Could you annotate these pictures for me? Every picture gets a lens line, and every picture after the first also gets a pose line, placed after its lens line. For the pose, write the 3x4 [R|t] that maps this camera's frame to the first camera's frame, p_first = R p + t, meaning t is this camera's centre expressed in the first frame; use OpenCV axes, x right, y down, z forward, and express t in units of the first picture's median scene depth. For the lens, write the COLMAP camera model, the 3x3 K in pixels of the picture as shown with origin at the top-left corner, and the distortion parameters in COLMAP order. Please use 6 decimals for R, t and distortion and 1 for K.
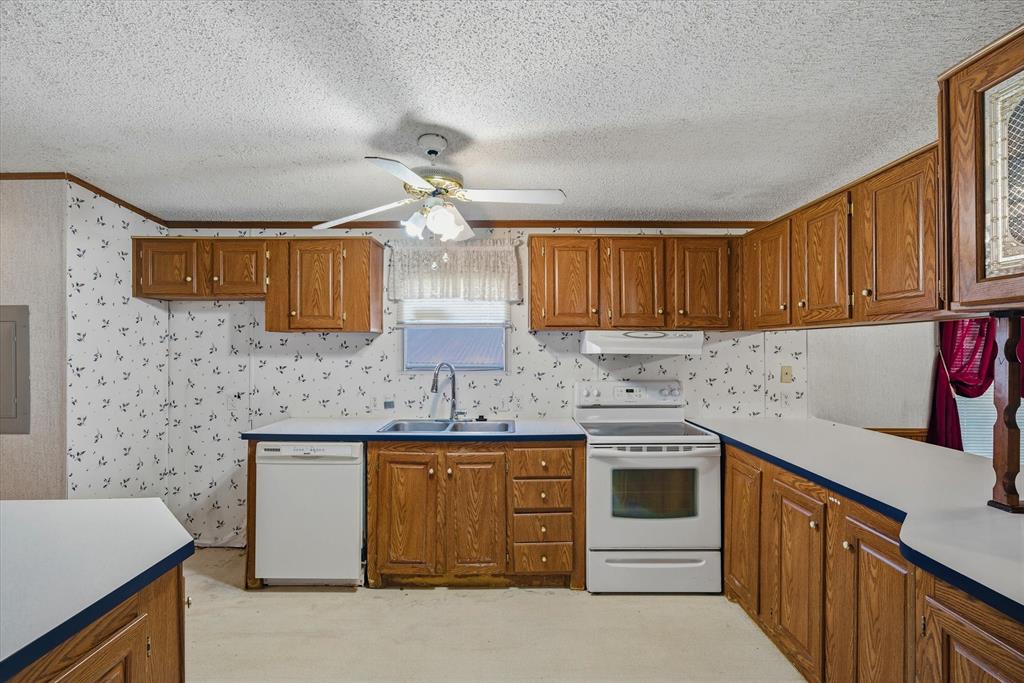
lens RADIAL K [[465.7, 0, 514.5], [0, 465.7, 343.0], [0, 0, 1]] dist [-0.031183, 0.029143]
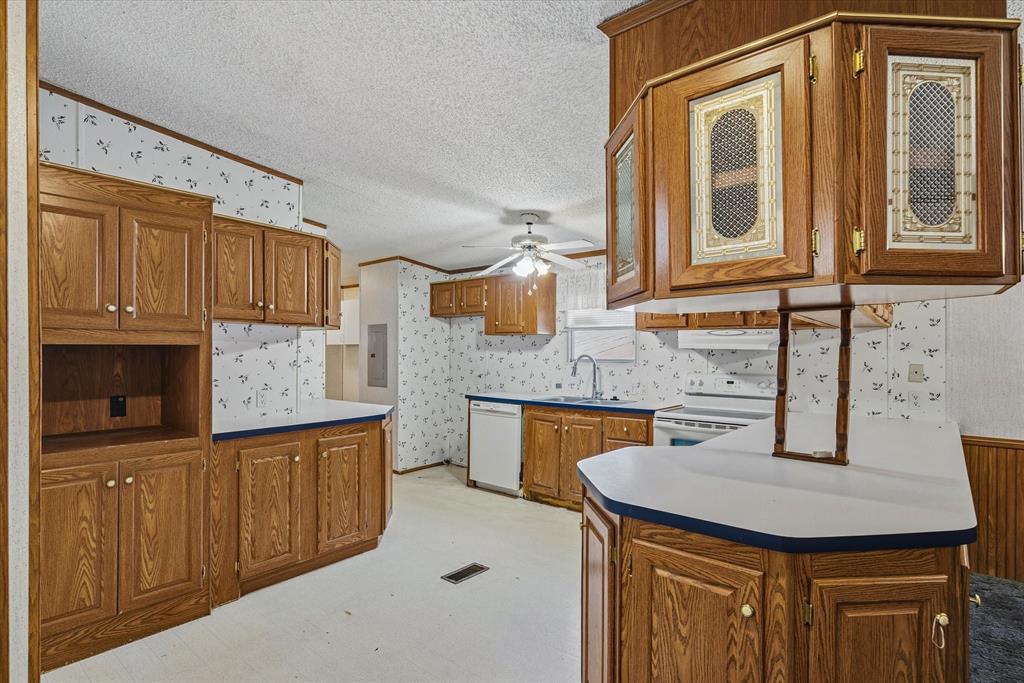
lens RADIAL K [[465.7, 0, 514.5], [0, 465.7, 343.0], [0, 0, 1]] dist [-0.031183, 0.029143]
pose [[0.793990, -0.005087, -0.607909, 0.551702], [-0.001433, 0.999947, -0.010239, 0.020167], [0.607928, 0.009001, 0.793941, -0.235988]]
